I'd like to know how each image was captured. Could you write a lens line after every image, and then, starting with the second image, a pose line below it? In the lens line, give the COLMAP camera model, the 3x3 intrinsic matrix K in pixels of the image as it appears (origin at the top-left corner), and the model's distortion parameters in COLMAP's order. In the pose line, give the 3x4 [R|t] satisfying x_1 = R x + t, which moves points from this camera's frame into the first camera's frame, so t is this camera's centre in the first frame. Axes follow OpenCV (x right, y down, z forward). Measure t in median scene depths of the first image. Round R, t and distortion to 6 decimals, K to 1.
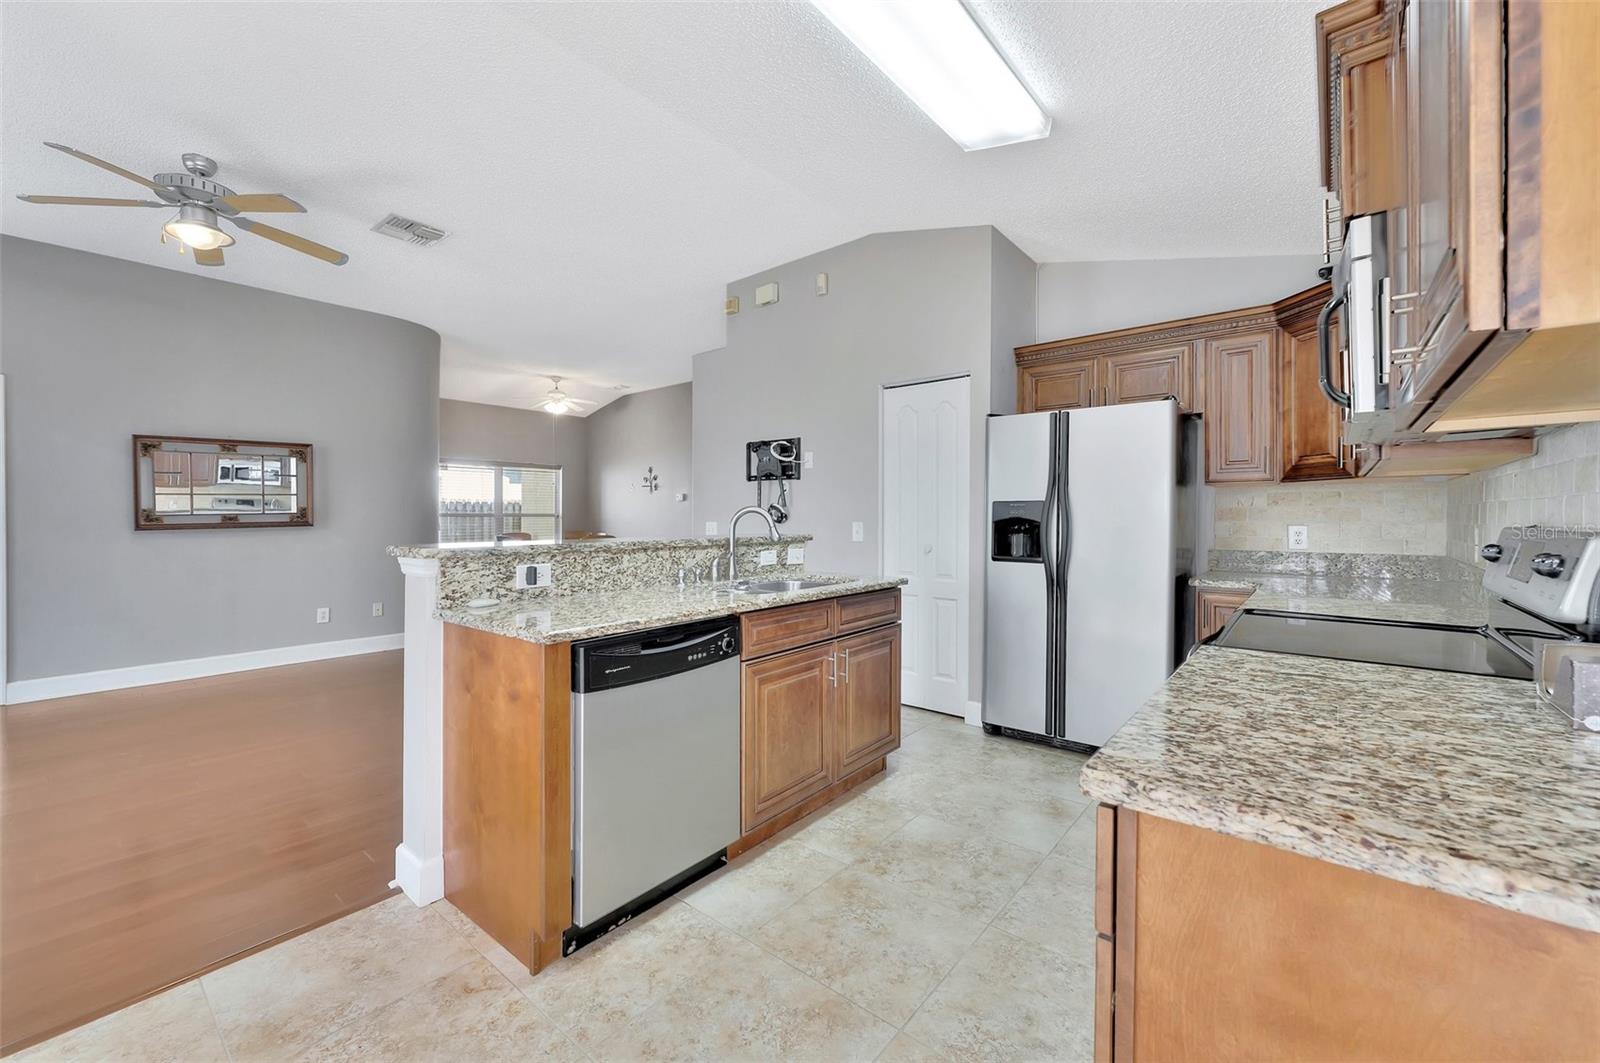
lens RADIAL K [[639.2, 0, 800.0], [0, 639.2, 531.5], [0, 0, 1]] dist [0.000358, -0.000017]
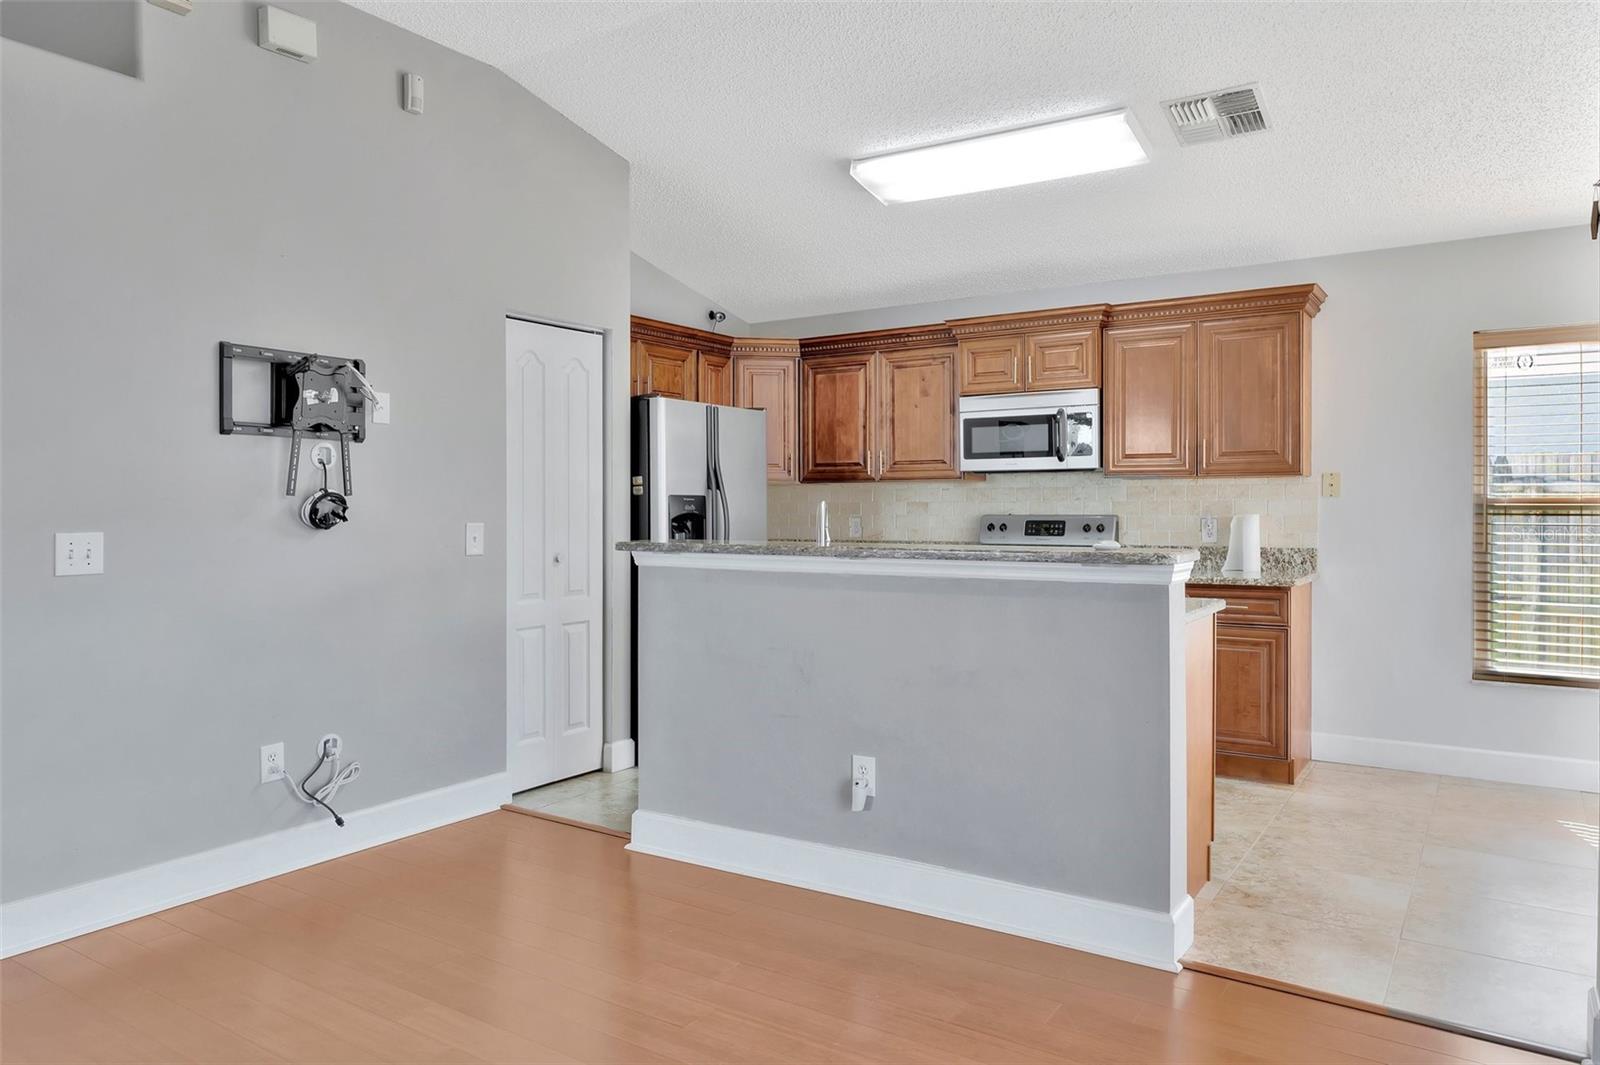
lens RADIAL K [[1079.4, 0, 800.0], [0, 1079.4, 532.5], [0, 0, 1]] dist [0.001120, 0.000431]
pose [[-0.106656, -0.023938, 0.994008, -1.124770], [0.028619, 0.999222, 0.027134, -0.028208], [-0.993884, 0.031341, -0.105888, 0.932753]]
